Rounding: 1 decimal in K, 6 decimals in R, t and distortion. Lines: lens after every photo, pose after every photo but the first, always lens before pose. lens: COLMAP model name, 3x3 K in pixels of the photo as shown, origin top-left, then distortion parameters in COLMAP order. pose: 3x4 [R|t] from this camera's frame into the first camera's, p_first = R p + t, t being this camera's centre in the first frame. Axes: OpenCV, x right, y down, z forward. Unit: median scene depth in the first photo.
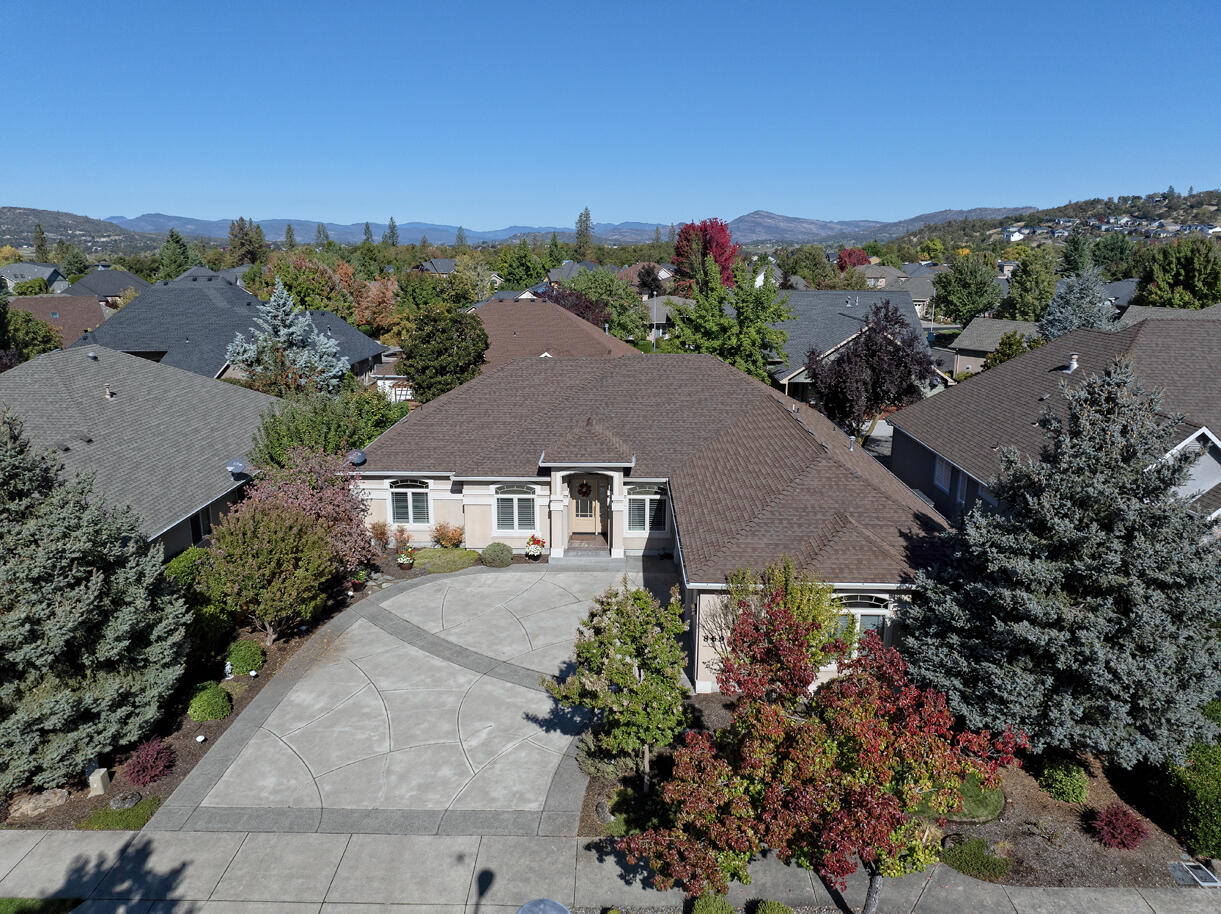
lens RADIAL K [[853.6, 0, 607.9], [0, 853.6, 455.8], [0, 0, 1]] dist [-0.036805, 0.000191]
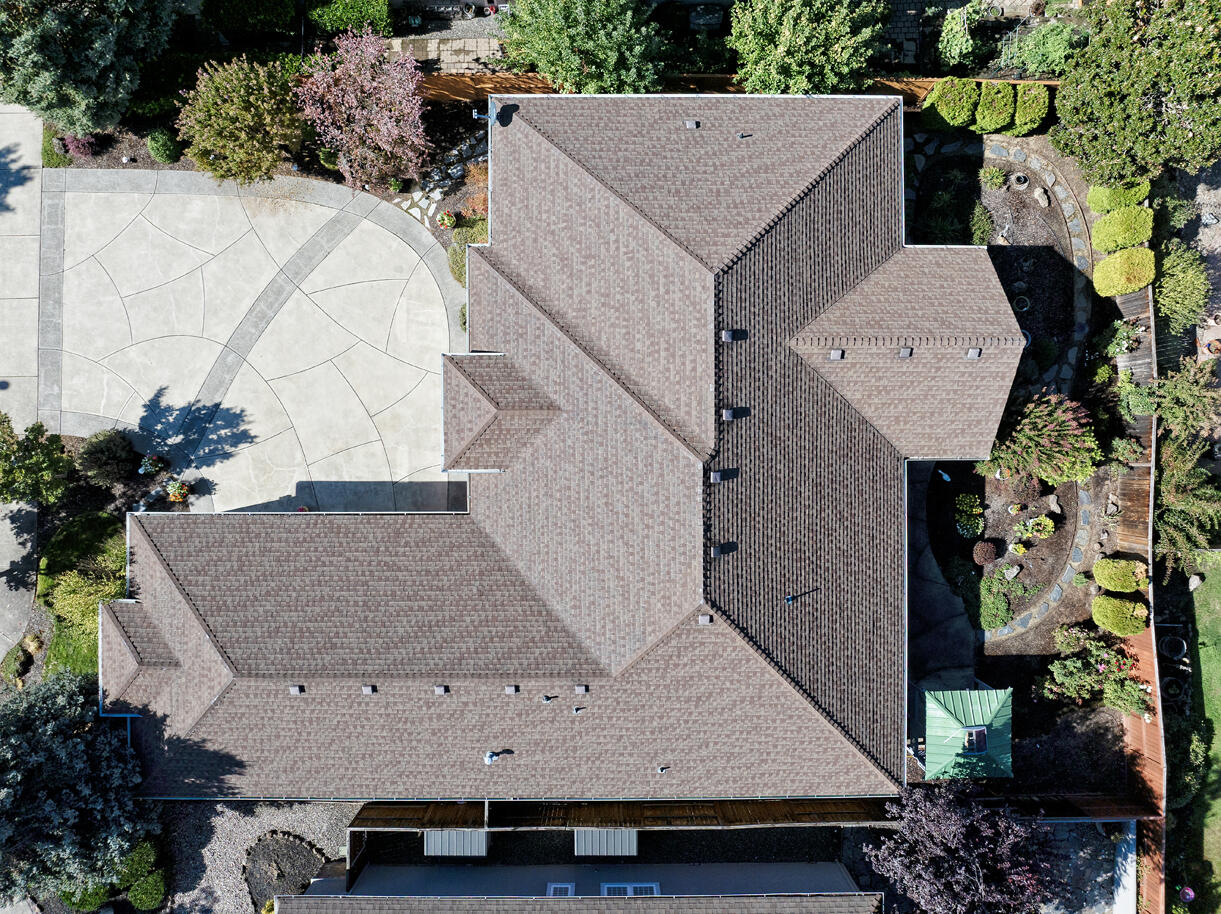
lens RADIAL K [[853.6, 0, 609.9], [0, 853.6, 456.5], [0, 0, 1]] dist [-0.036805, 0.000191]
pose [[0.021276, 0.999769, -0.003188, 0.020536], [-0.249975, 0.008407, 0.968216, -0.788351], [0.968019, -0.019803, 0.250096, 0.924835]]
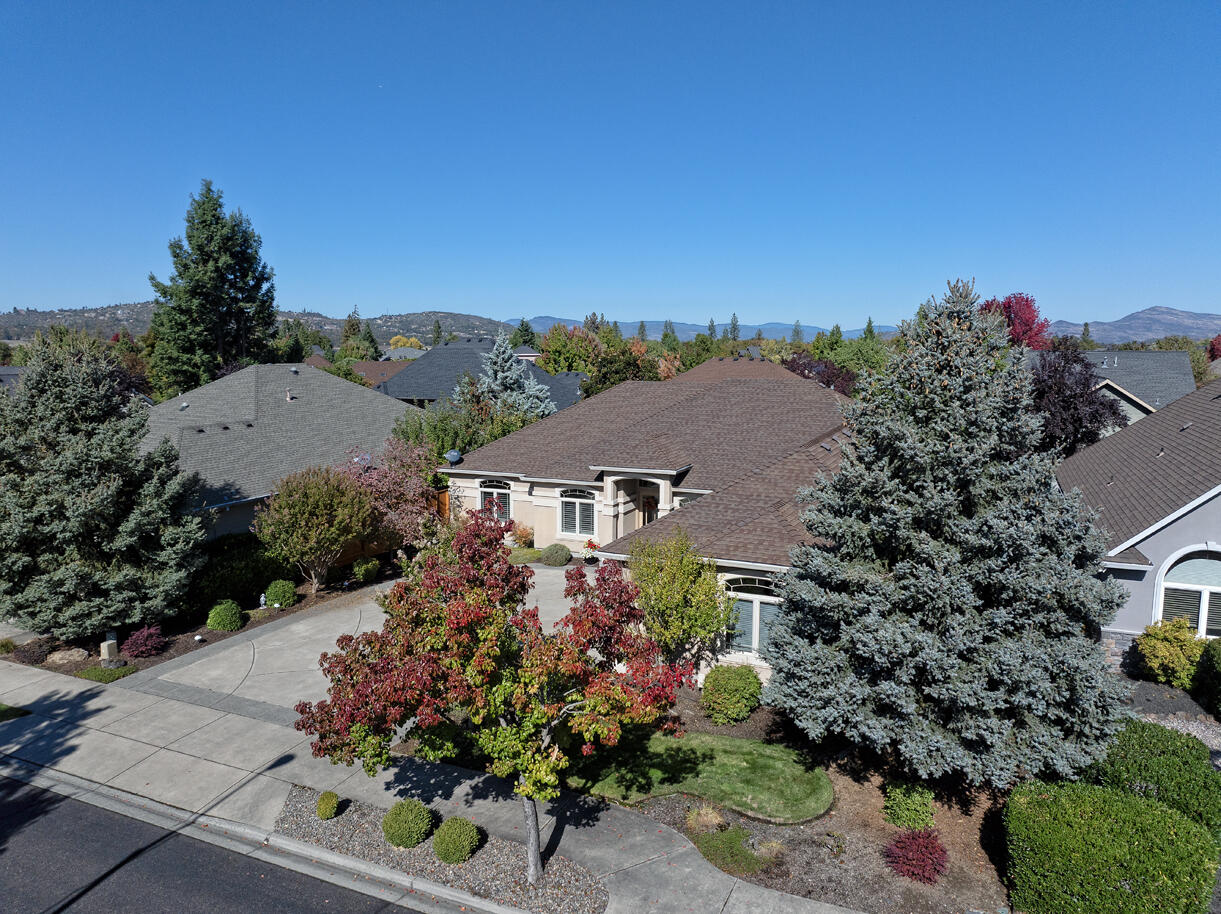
lens RADIAL K [[853.6, 0, 609.1], [0, 853.6, 454.1], [0, 0, 1]] dist [-0.036805, 0.000191]
pose [[0.920536, 0.046871, -0.387836, 0.334893], [-0.090678, 0.991298, -0.095426, 0.088961], [0.379988, 0.123011, 0.916775, 0.053143]]
